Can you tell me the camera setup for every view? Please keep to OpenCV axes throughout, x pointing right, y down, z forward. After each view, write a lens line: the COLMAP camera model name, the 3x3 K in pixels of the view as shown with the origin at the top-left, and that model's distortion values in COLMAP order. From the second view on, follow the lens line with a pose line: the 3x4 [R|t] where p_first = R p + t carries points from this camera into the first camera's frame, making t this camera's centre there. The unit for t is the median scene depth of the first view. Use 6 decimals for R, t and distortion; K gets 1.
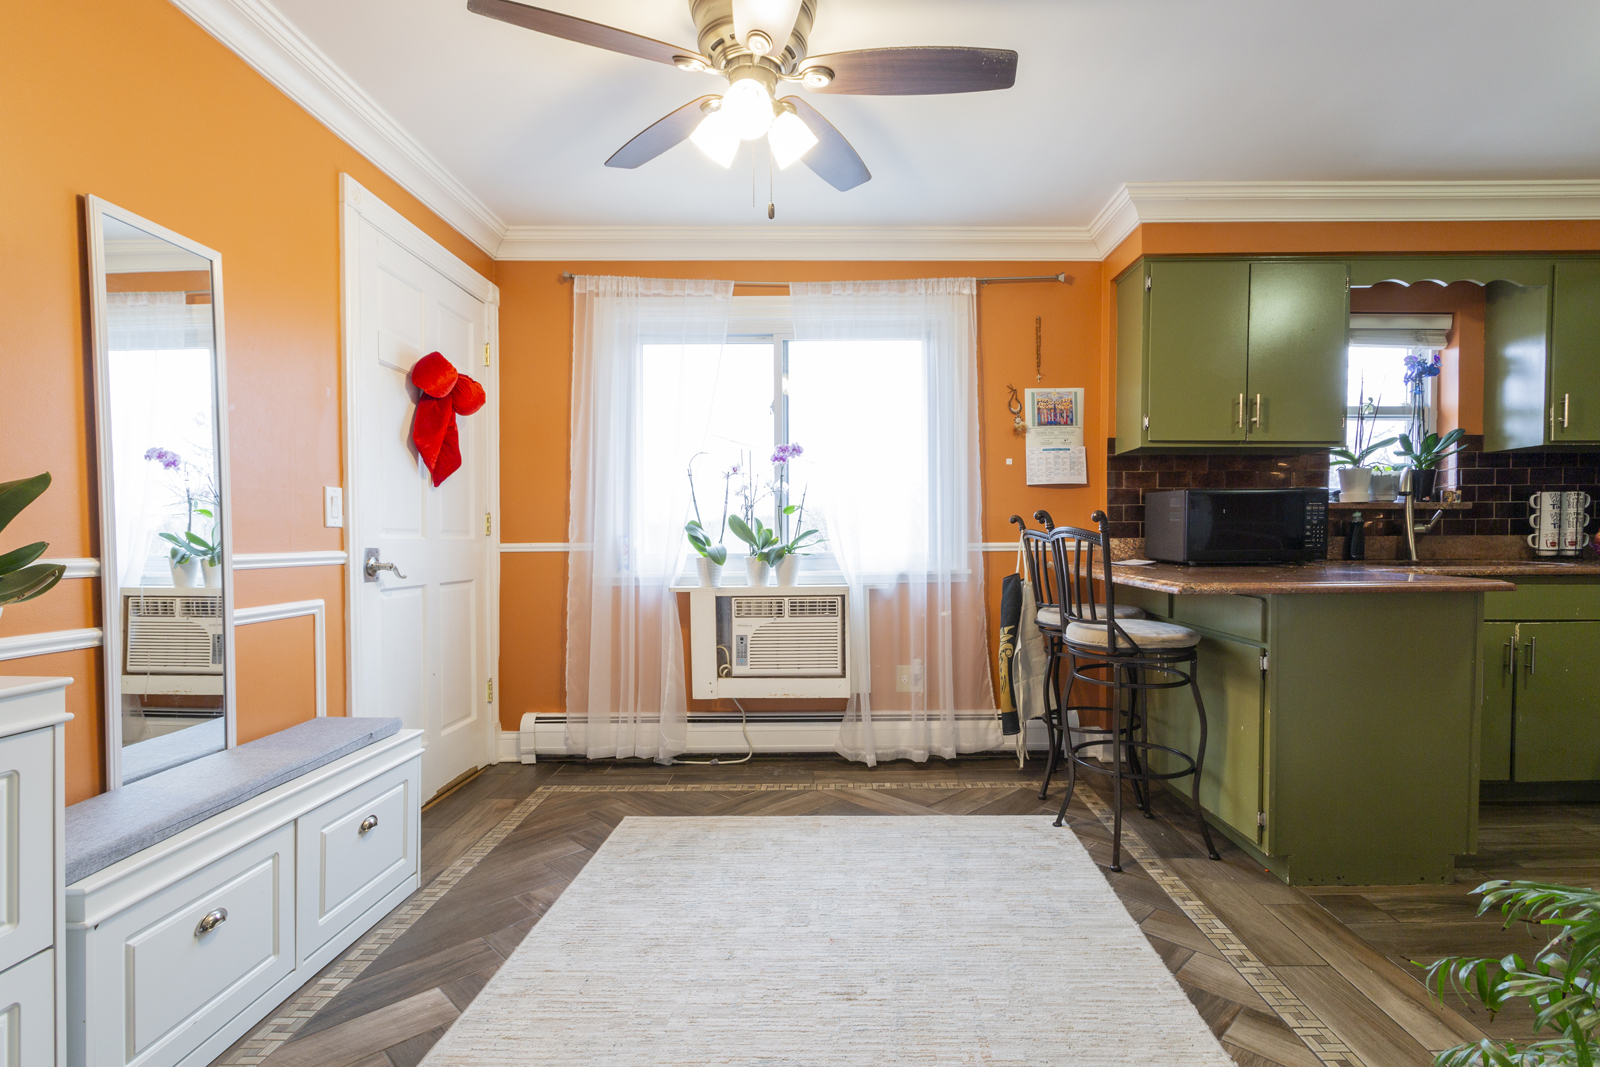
lens RADIAL K [[780.8, 0, 836.1], [0, 780.8, 562.7], [0, 0, 1]] dist [0.005166, 0.001129]
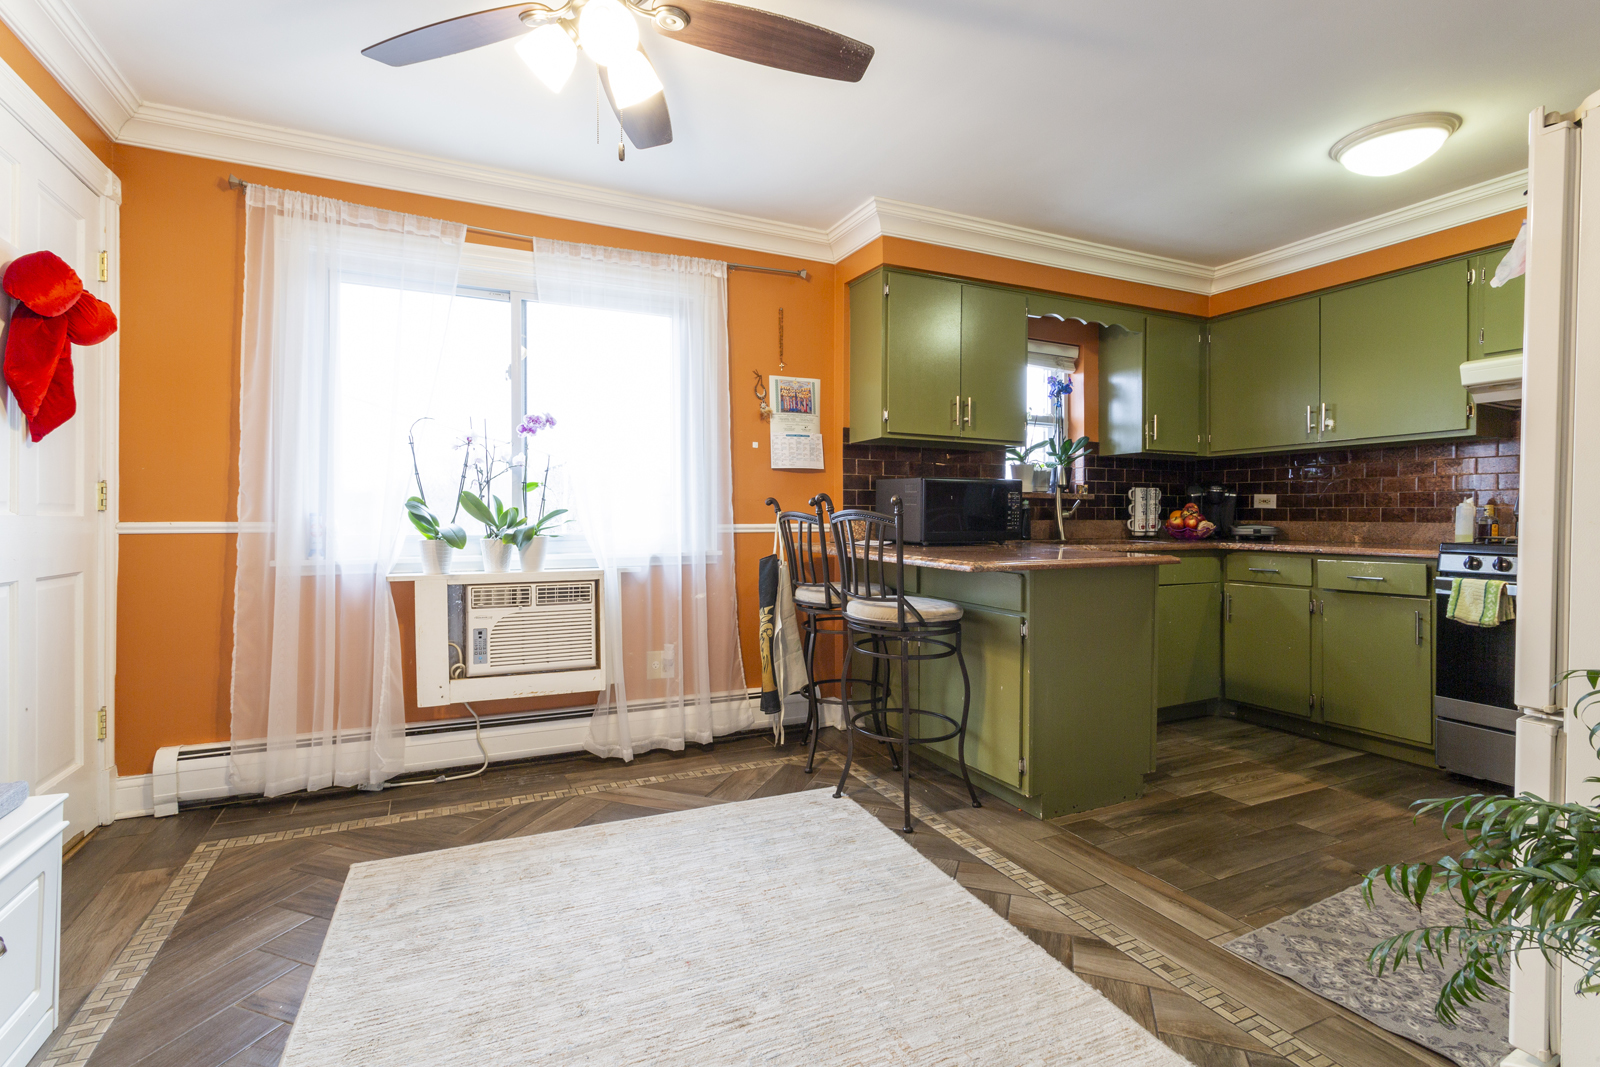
lens RADIAL K [[756.2, 0, 794.5], [0, 756.2, 526.3], [0, 0, 1]] dist [0.003485, 0.001322]
pose [[0.908839, 0.003175, 0.417135, -0.152316], [0.005548, 0.999791, -0.019697, -0.003027], [-0.417110, 0.020216, 0.908631, 0.082024]]
